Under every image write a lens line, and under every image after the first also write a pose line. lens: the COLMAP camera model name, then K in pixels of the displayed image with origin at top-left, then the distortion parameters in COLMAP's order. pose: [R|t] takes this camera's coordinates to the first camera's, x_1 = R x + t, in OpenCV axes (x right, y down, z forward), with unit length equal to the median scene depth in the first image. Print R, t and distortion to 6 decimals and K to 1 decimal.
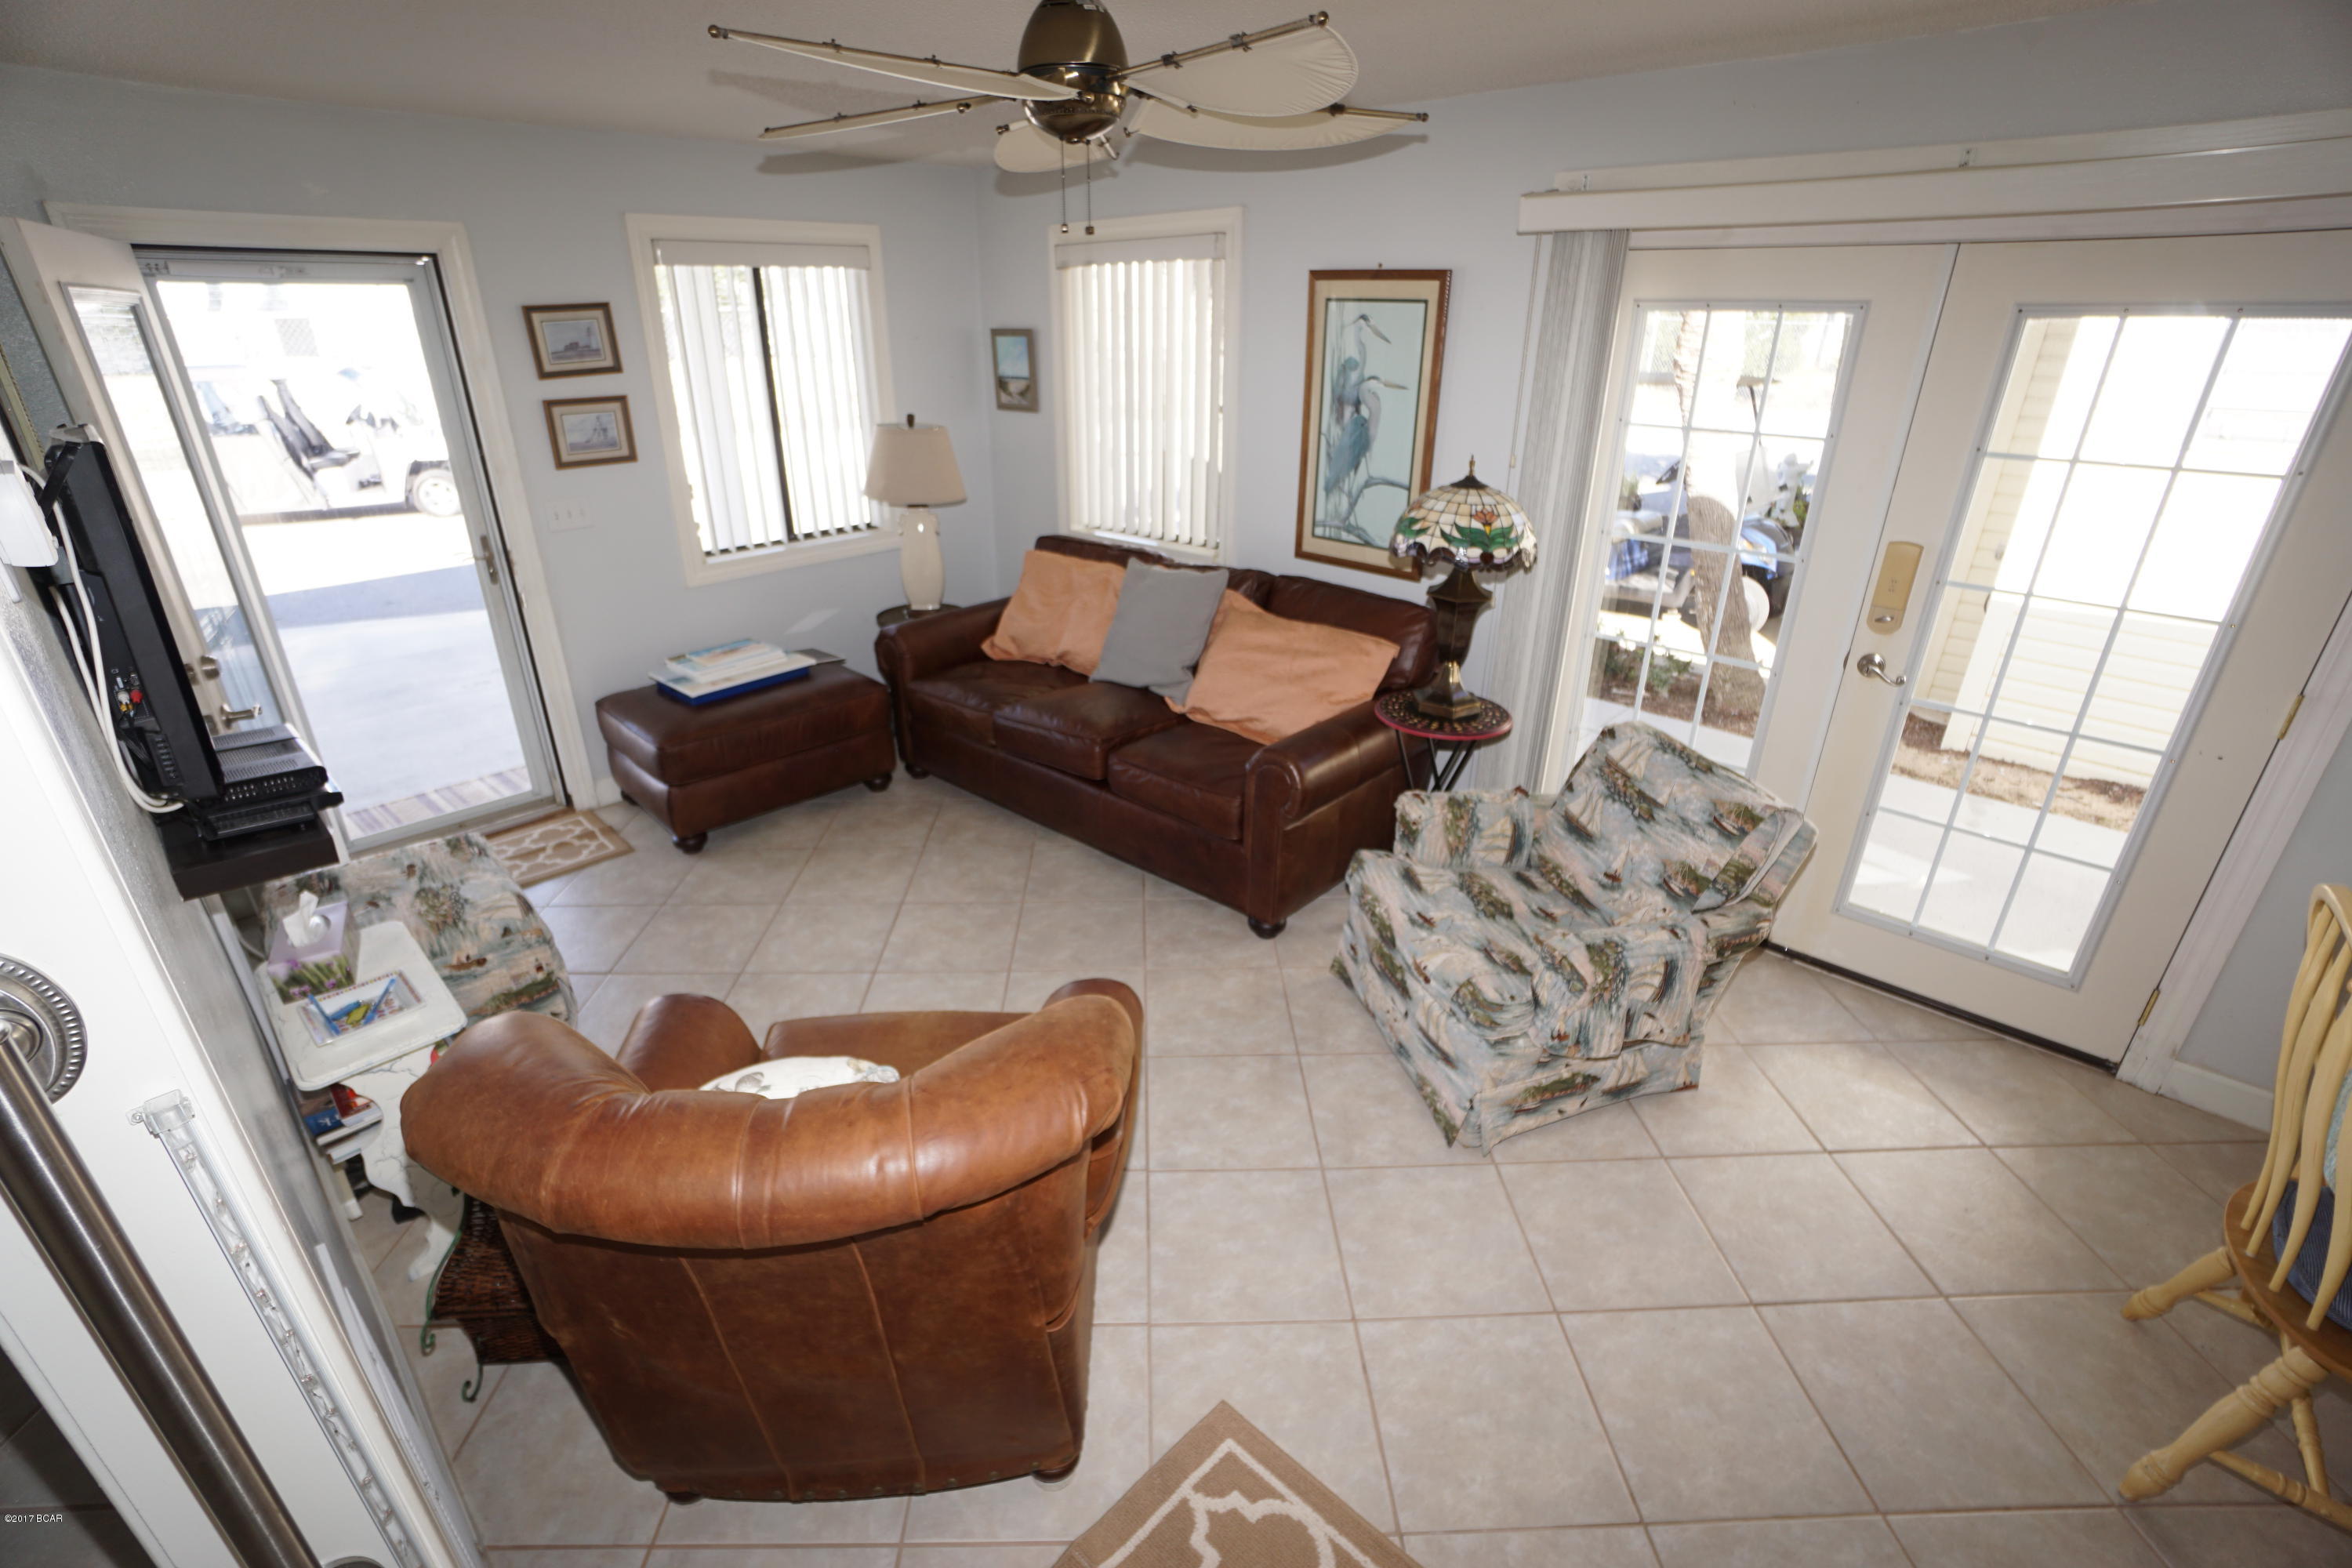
lens RADIAL K [[1041.7, 0, 1161.0], [0, 1041.7, 782.9], [0, 0, 1]] dist [-0.066370, 0.025394]
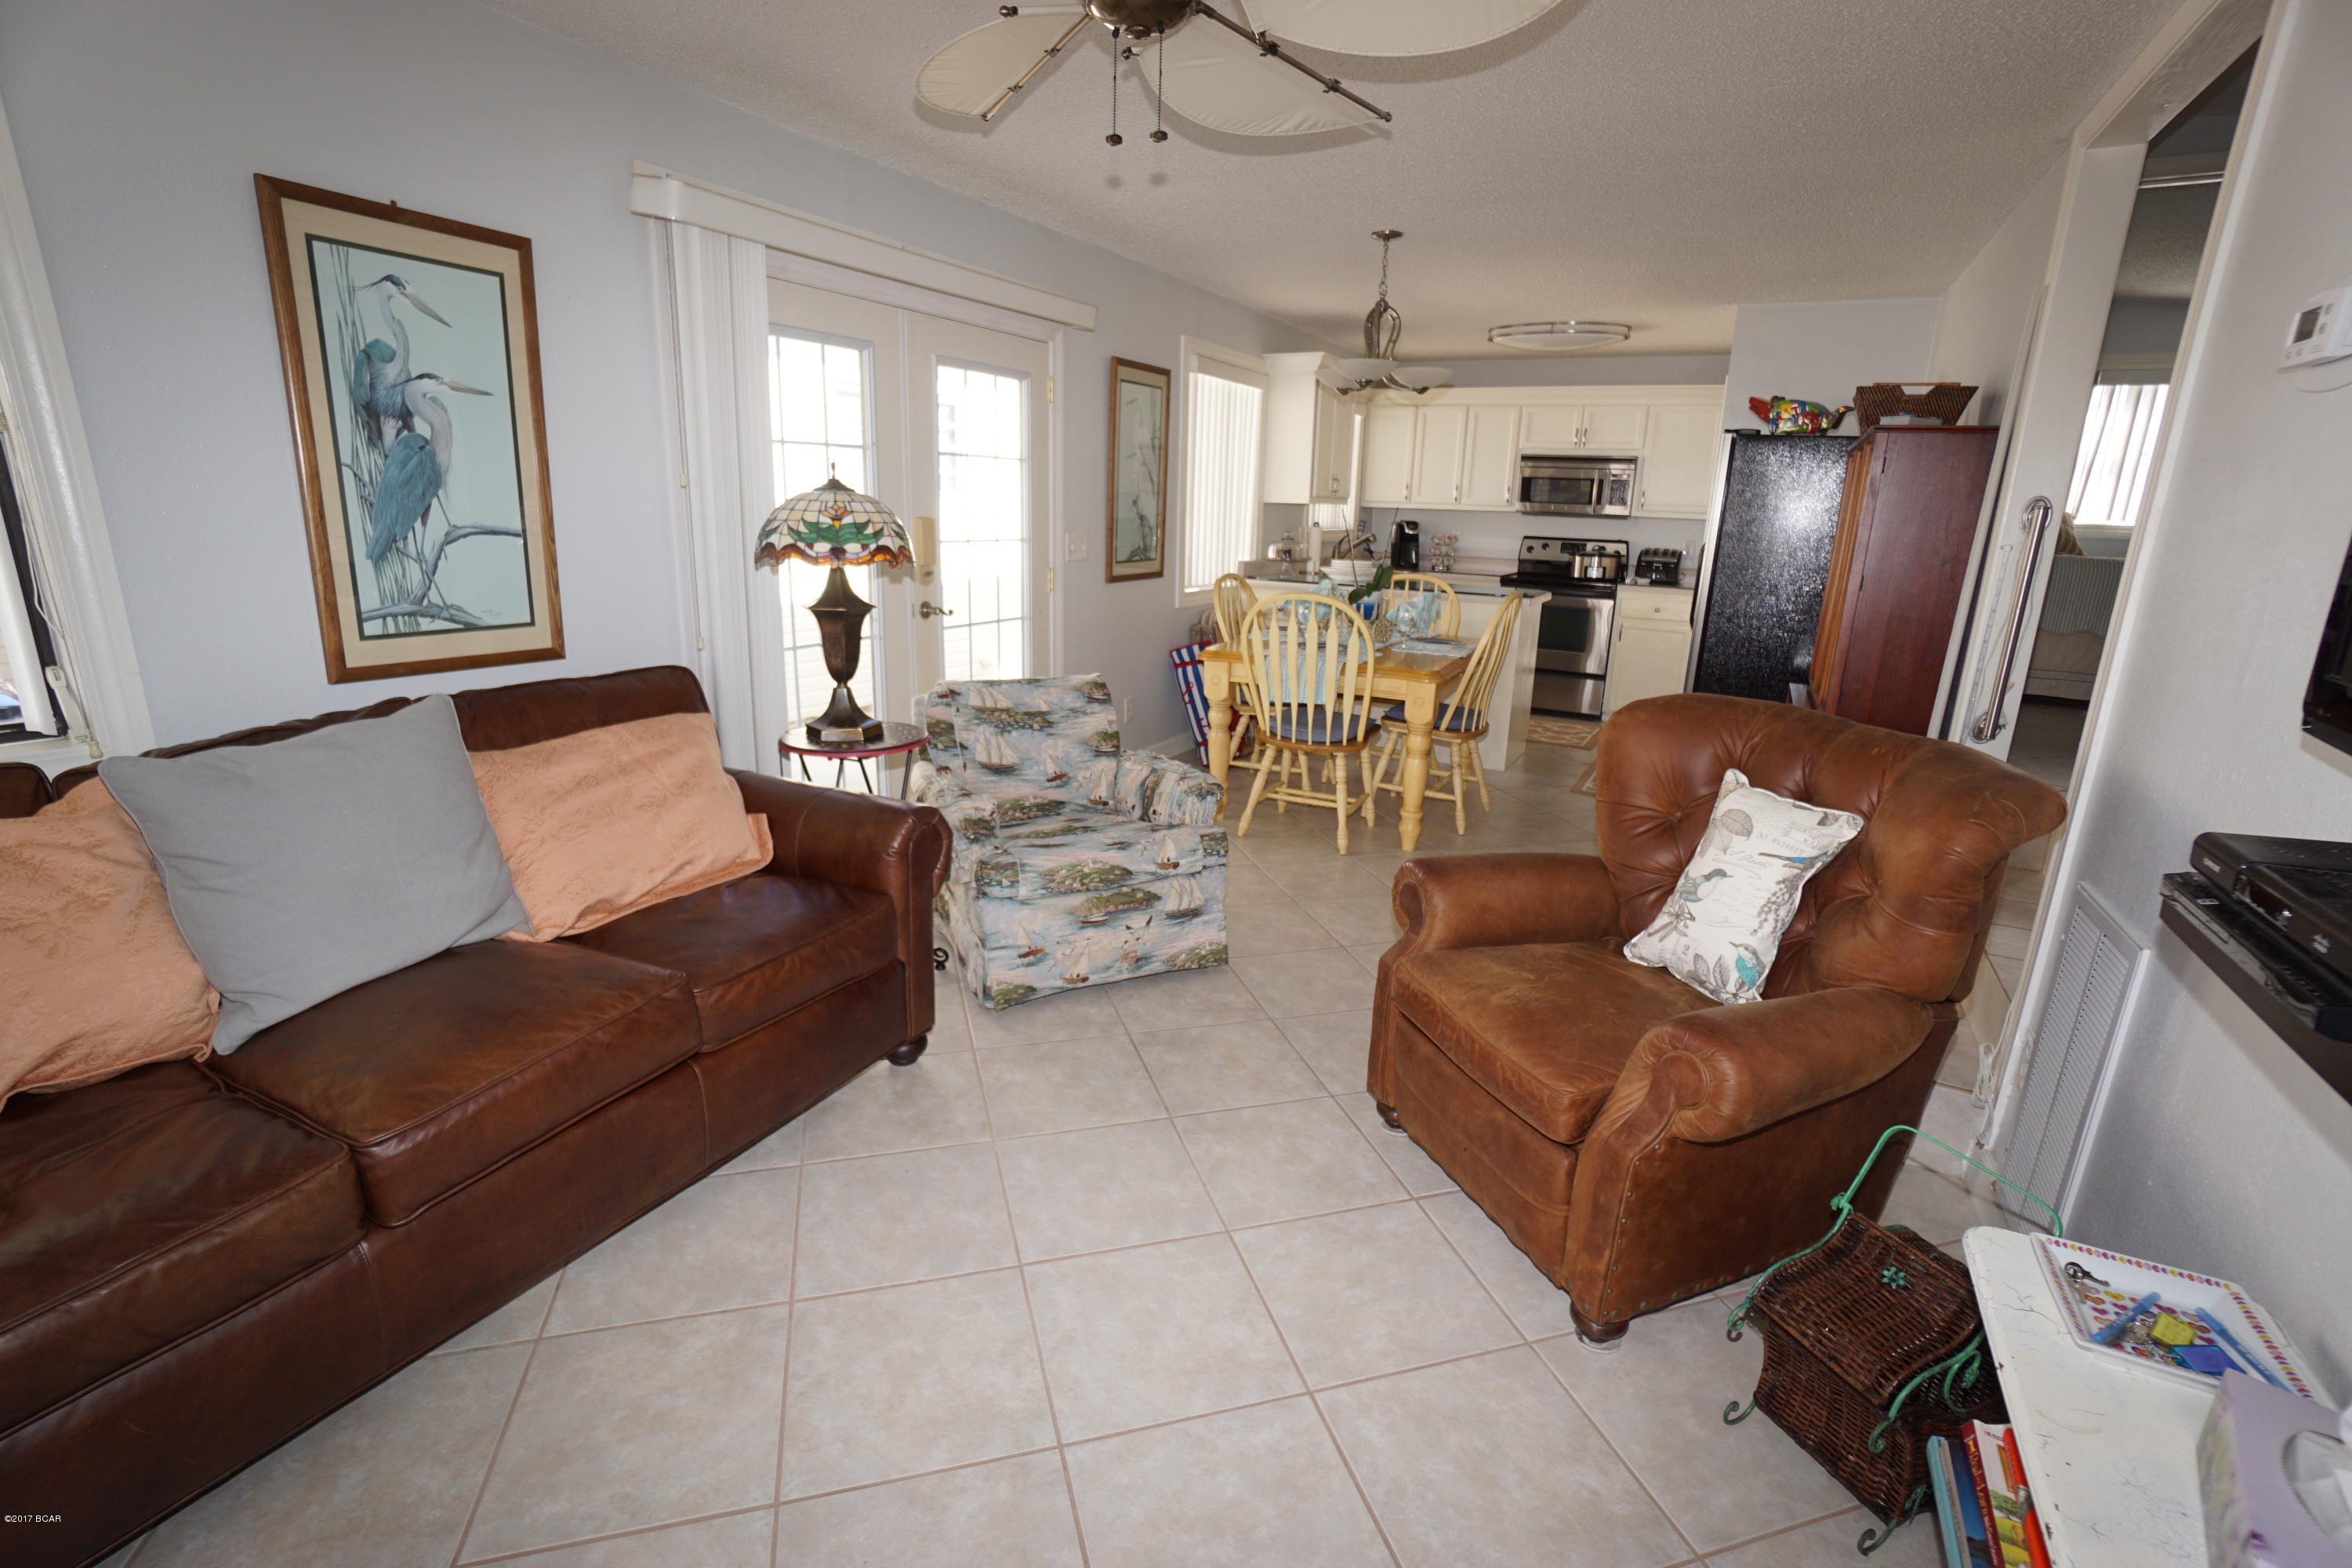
lens RADIAL K [[1063.9, 0, 1167.6], [0, 1063.9, 781.8], [0, 0, 1]] dist [-0.063893, 0.025494]
pose [[-0.254629, -0.255469, 0.932684, -0.575938], [0.373379, 0.863712, 0.338512, -0.209151], [-0.892049, 0.434440, -0.124539, 0.747715]]
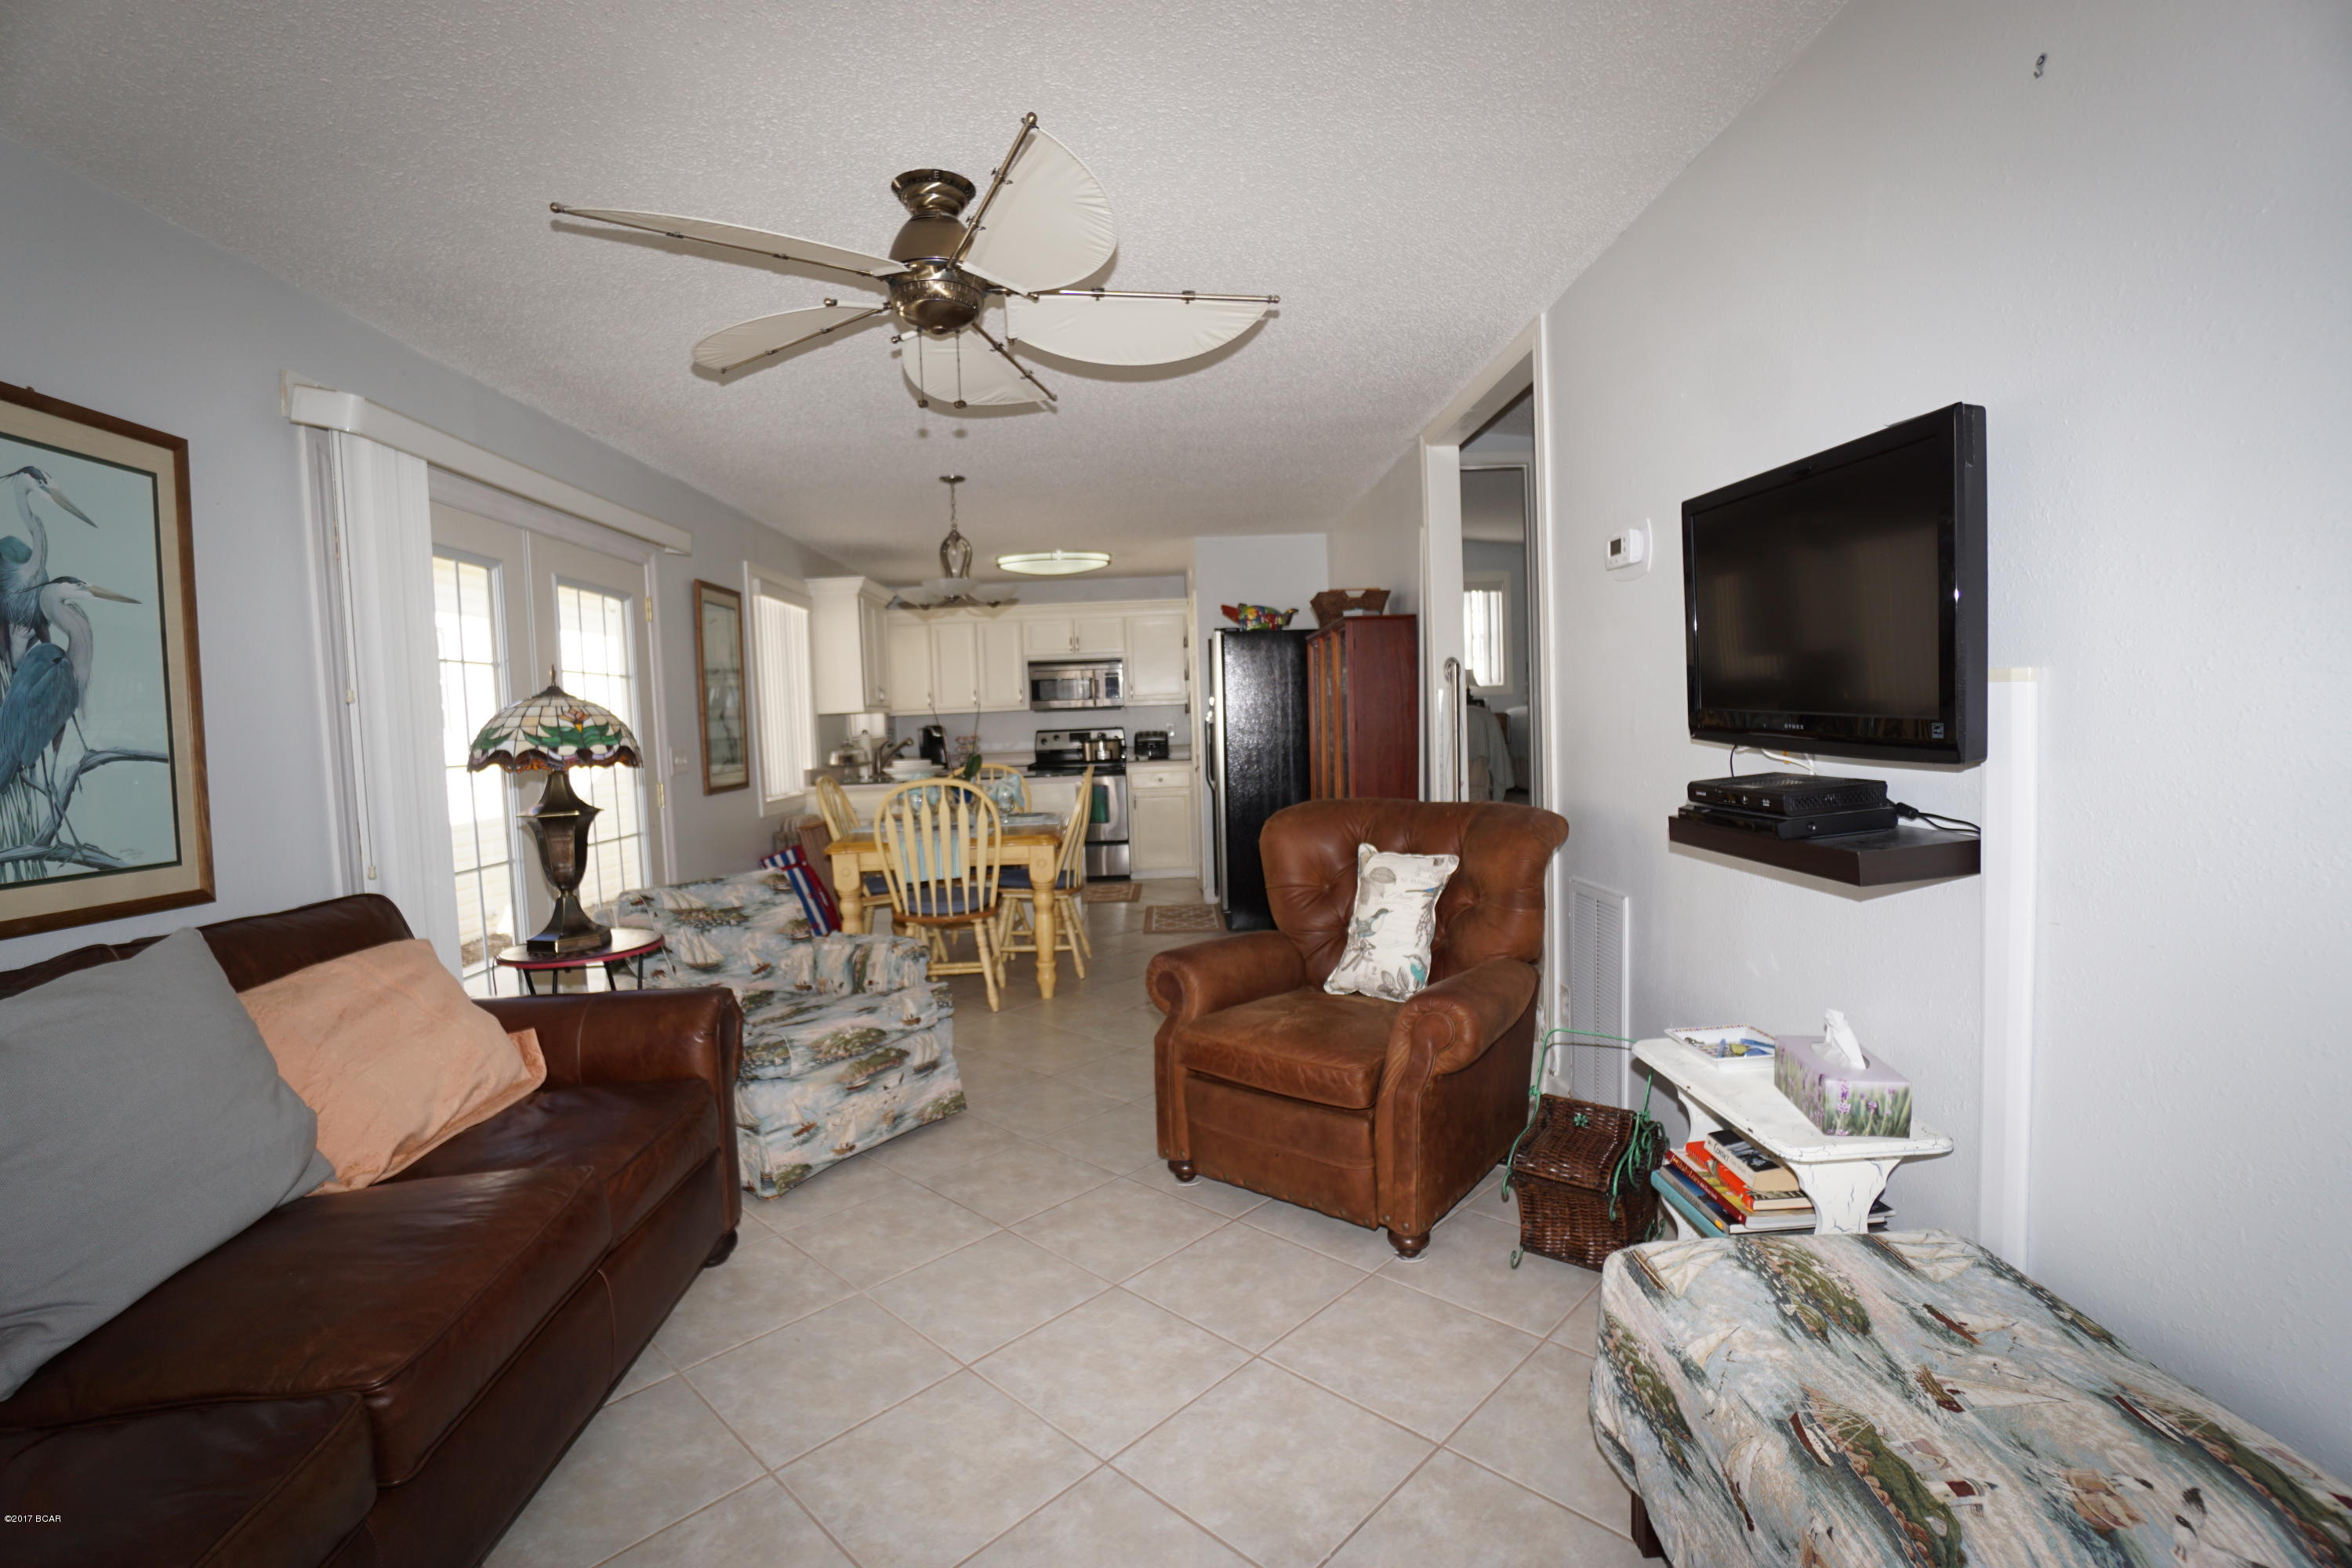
lens RADIAL K [[1062.3, 0, 1166.7], [0, 1062.3, 778.6], [0, 0, 1]] dist [-0.061473, 0.023427]
pose [[-0.701566, -0.013565, 0.712475, -0.595789], [0.328087, 0.881399, 0.339845, -0.280708], [-0.632585, 0.472178, -0.613909, 0.980736]]
